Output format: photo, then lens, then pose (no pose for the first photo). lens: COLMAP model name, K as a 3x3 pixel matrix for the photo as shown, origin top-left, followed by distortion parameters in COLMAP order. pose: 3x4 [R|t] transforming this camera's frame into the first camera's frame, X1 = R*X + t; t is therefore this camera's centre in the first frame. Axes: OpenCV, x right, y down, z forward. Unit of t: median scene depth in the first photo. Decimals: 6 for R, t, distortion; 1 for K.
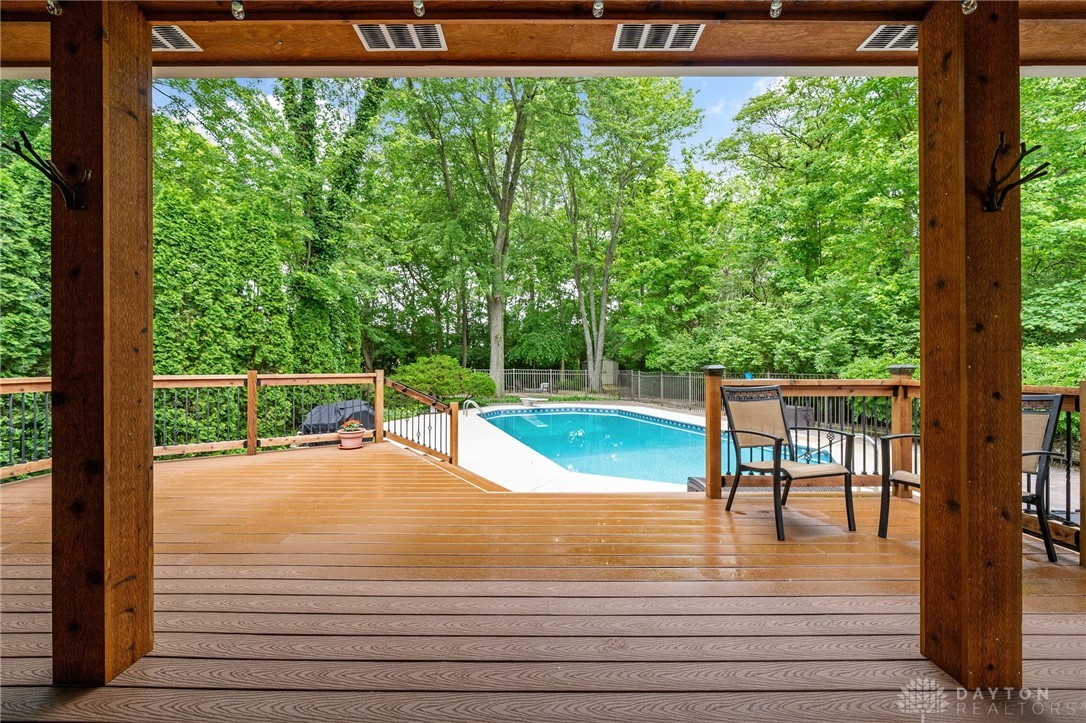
lens RADIAL K [[438.5, 0, 542.9], [0, 438.5, 361.4], [0, 0, 1]] dist [0.002474, 0.000197]
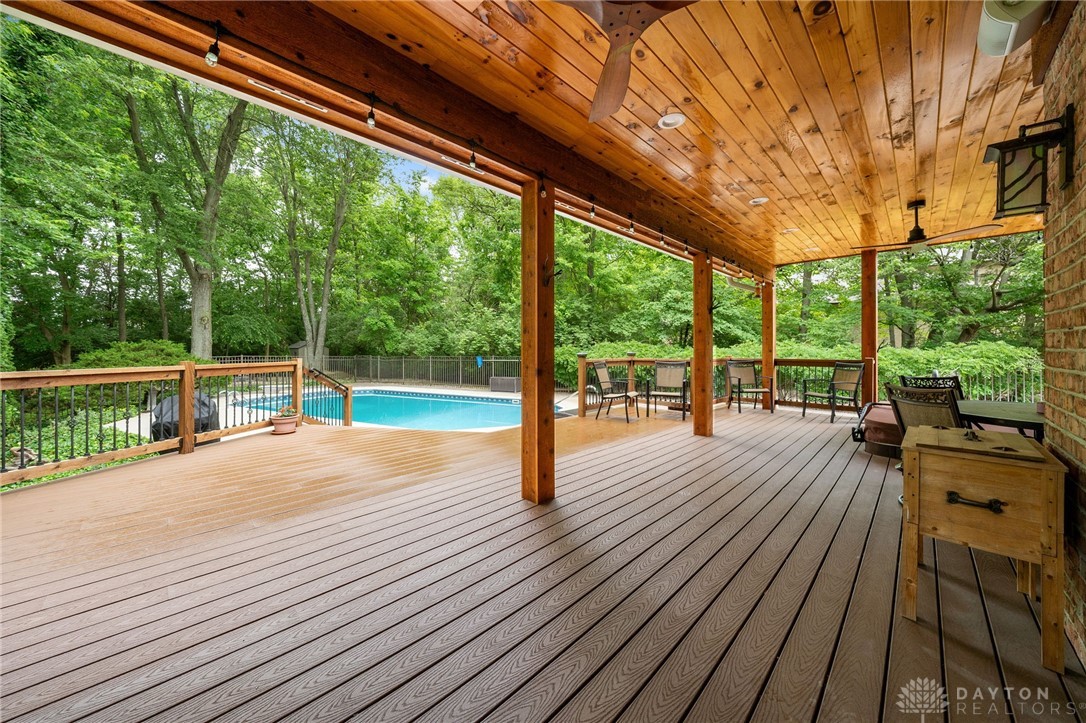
lens RADIAL K [[390.9, 0, 545.5], [0, 390.9, 352.2], [0, 0, 1]] dist [0.001791, 0.000079]
pose [[0.697164, -0.006170, 0.716886, -0.394507], [-0.004505, 0.999906, 0.012986, -0.006294], [-0.716898, -0.012283, 0.697070, -0.059288]]
